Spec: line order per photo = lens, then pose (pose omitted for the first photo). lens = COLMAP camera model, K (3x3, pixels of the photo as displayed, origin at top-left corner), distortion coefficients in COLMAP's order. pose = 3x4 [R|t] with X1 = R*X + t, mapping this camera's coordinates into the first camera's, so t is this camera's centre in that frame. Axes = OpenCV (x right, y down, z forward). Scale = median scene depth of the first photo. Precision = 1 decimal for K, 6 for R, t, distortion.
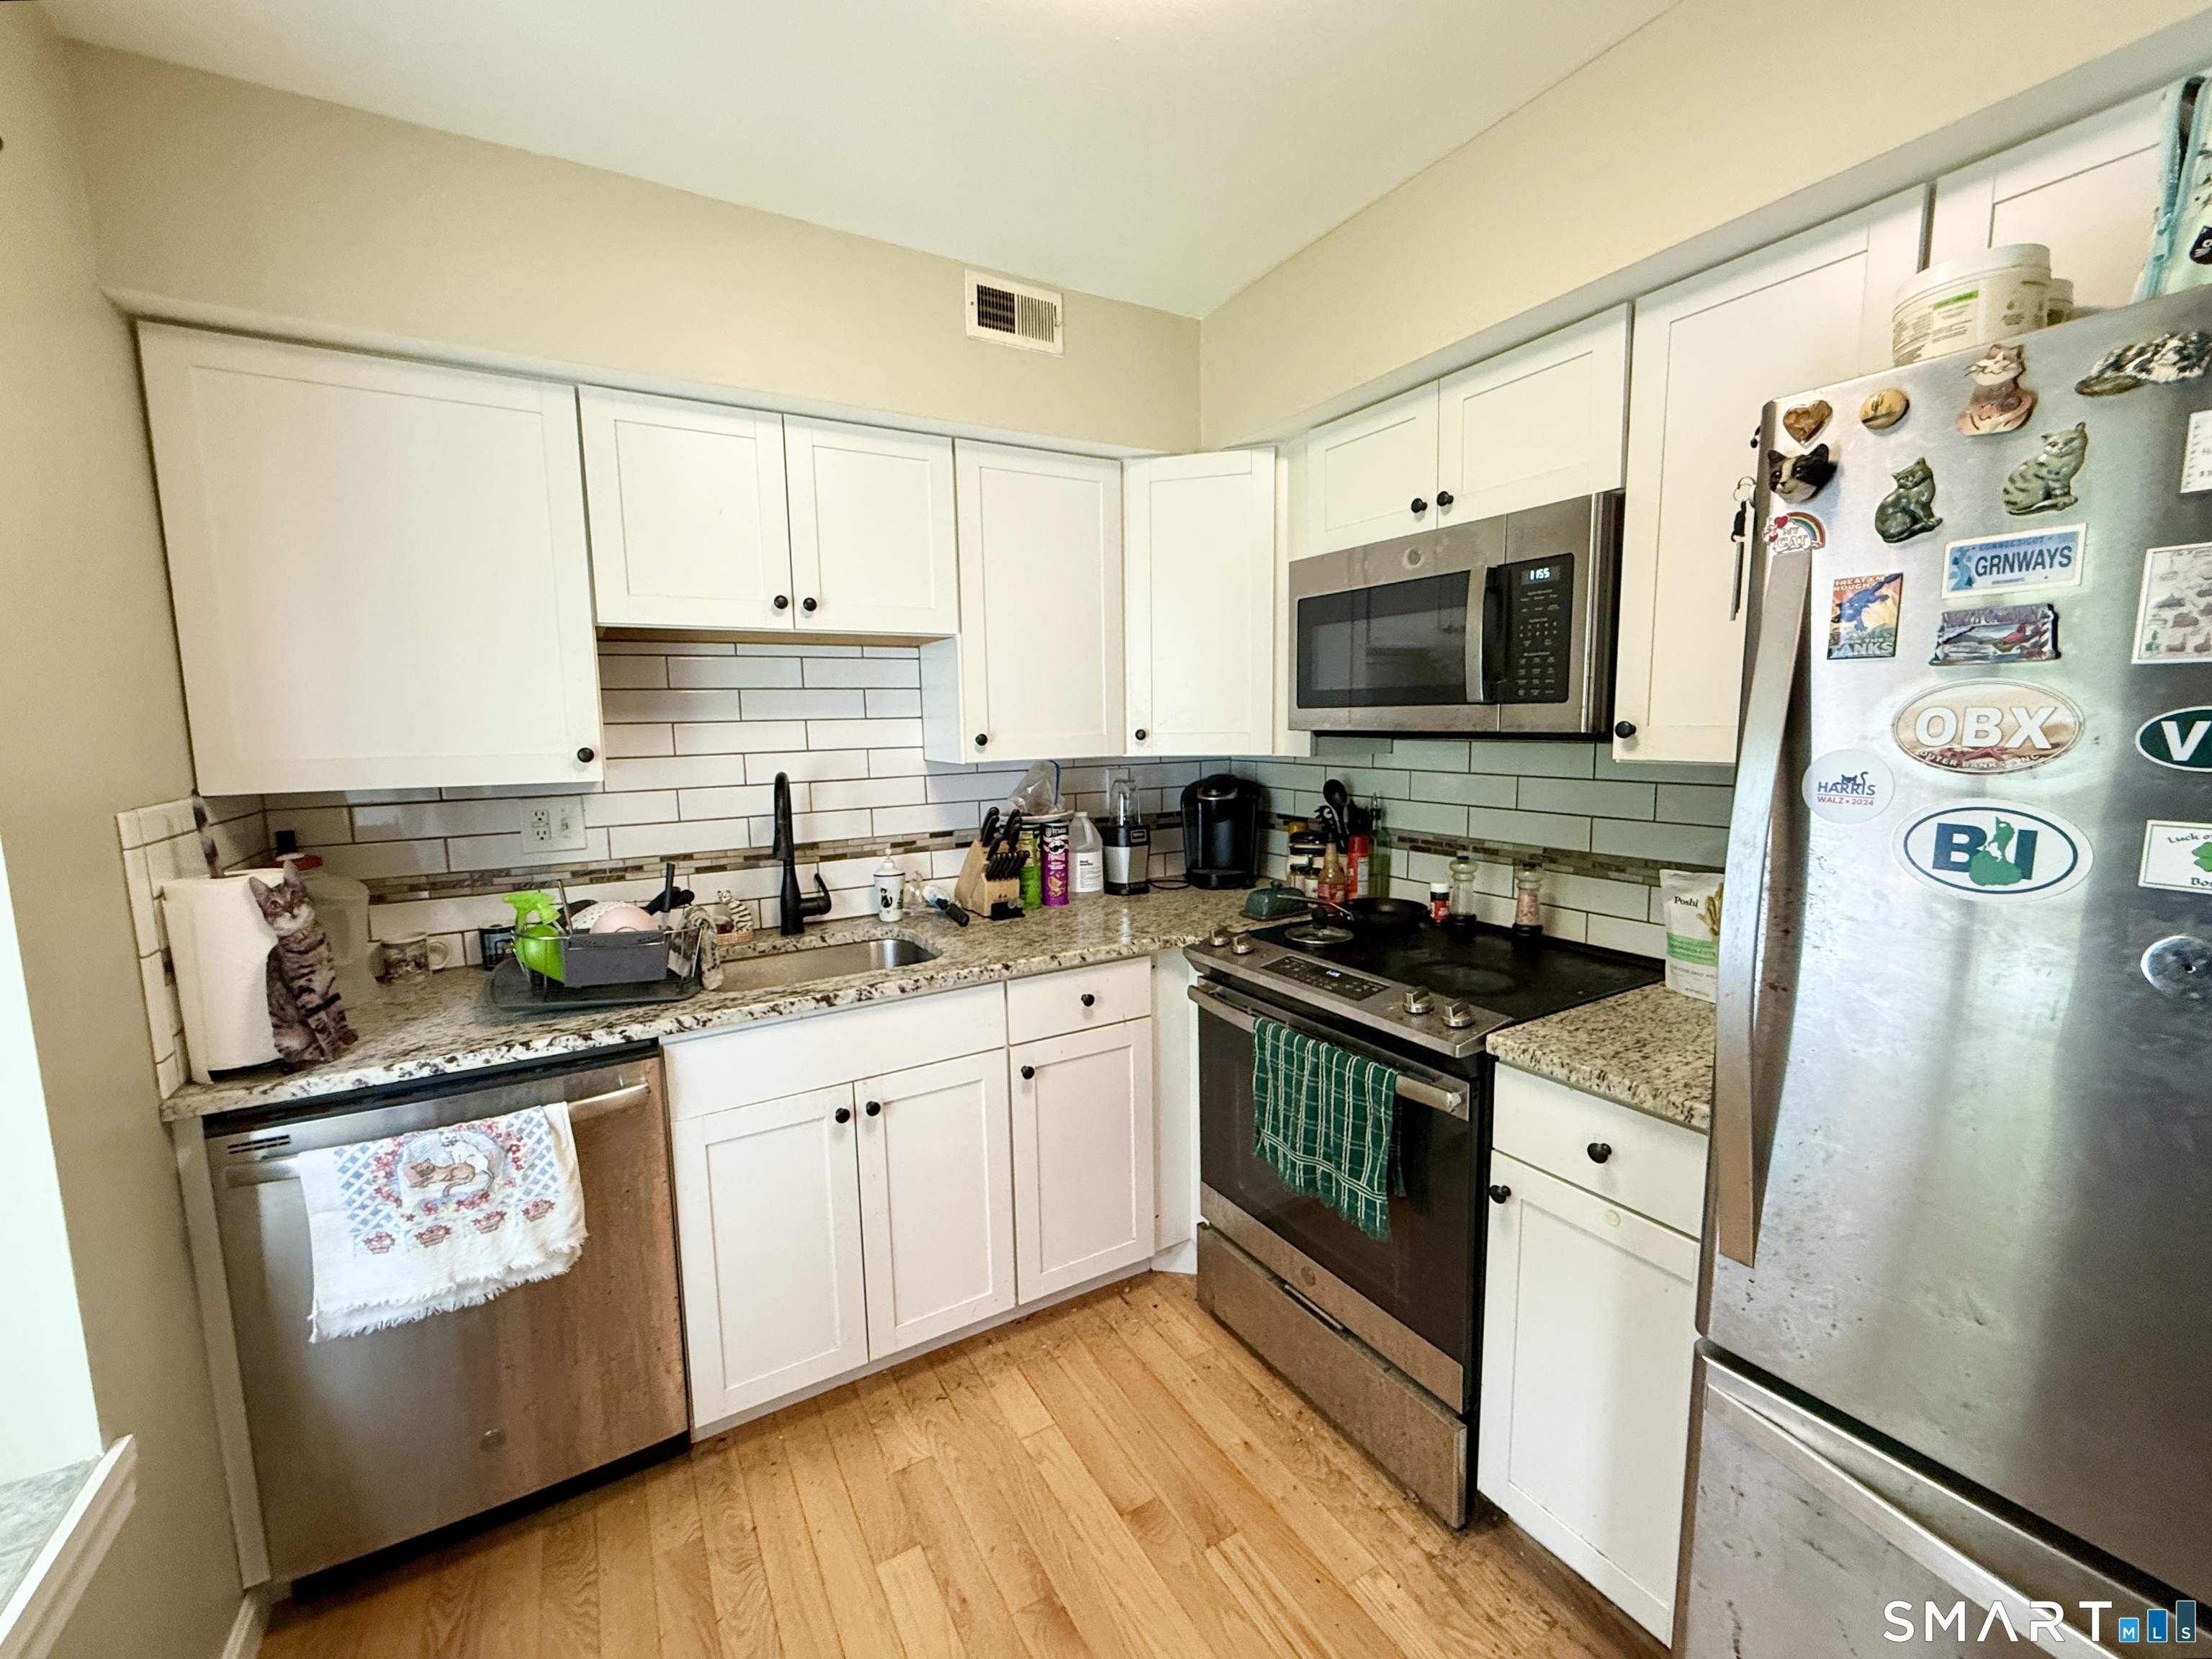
lens RADIAL K [[903.9, 0, 1111.9], [0, 903.9, 833.8], [0, 0, 1]] dist [0.000290, -0.000475]
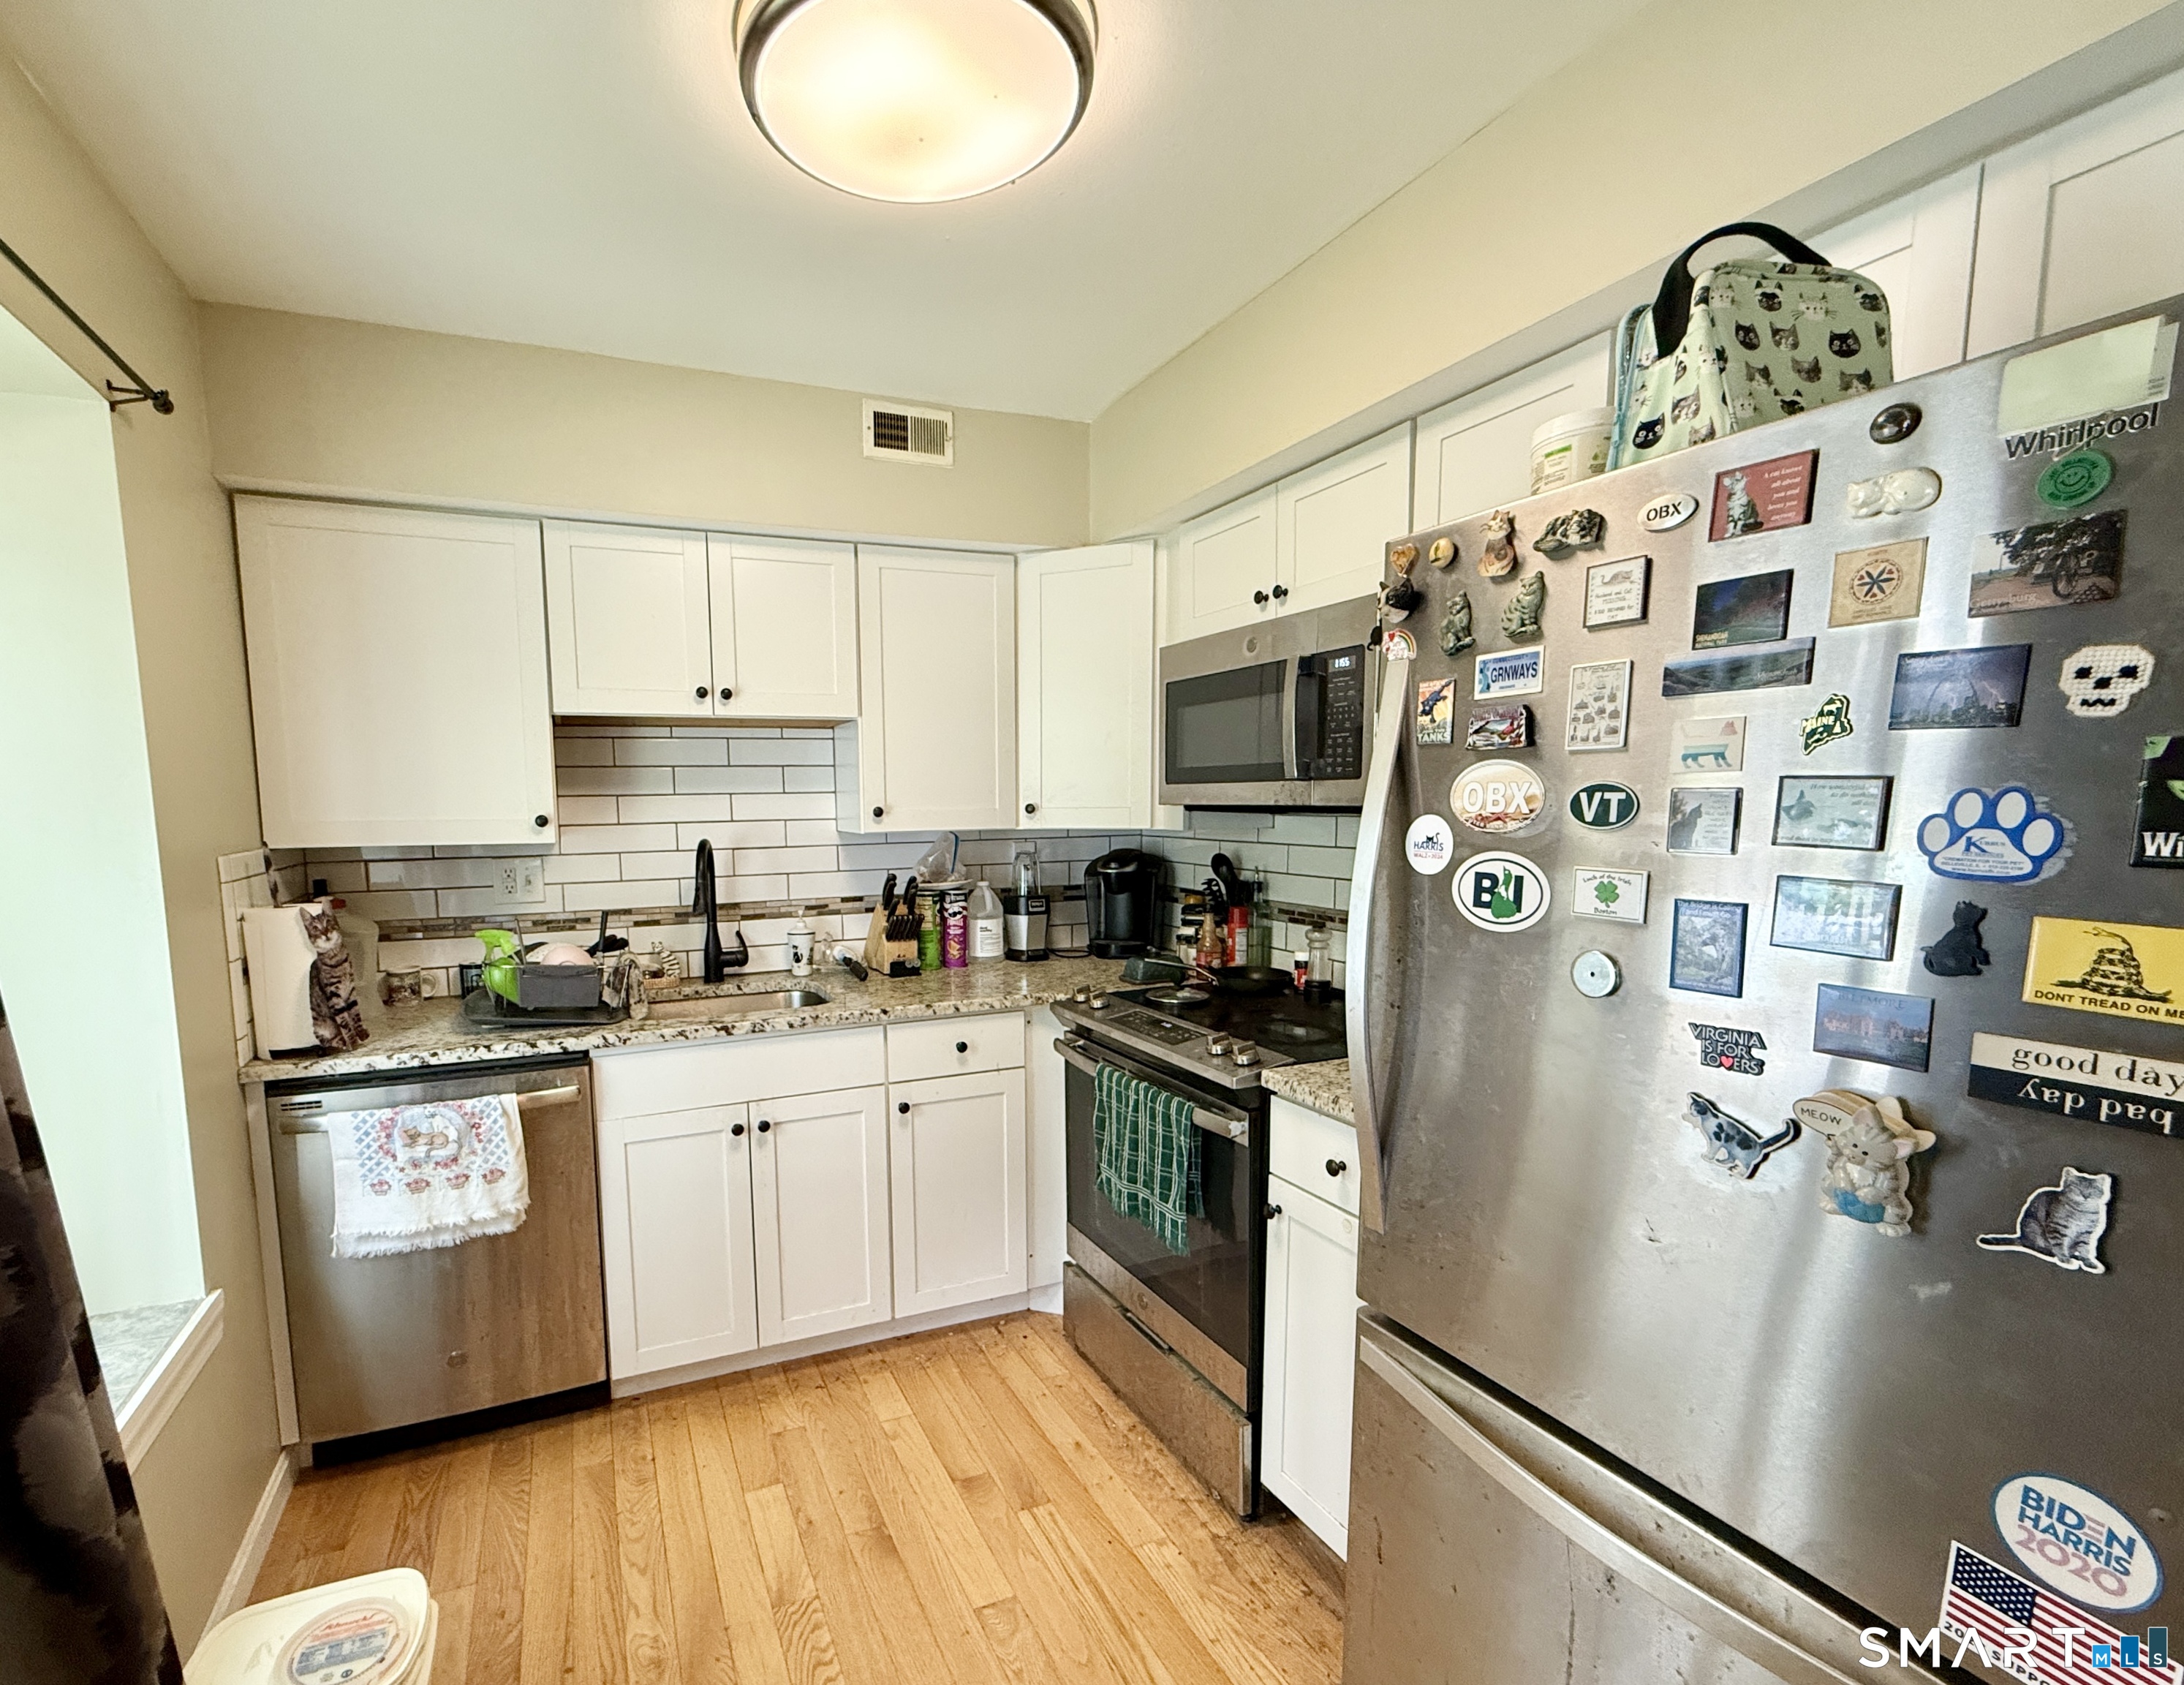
lens RADIAL K [[1039.1, 0, 1001.6], [0, 1039.1, 926.4], [0, 0, 1]] dist [-0.000394, 0.000557]
pose [[0.989301, 0.021568, -0.144289, 0.247035], [-0.022114, 0.999753, -0.002181, 0.045916], [0.144206, 0.005348, 0.989533, -0.309188]]
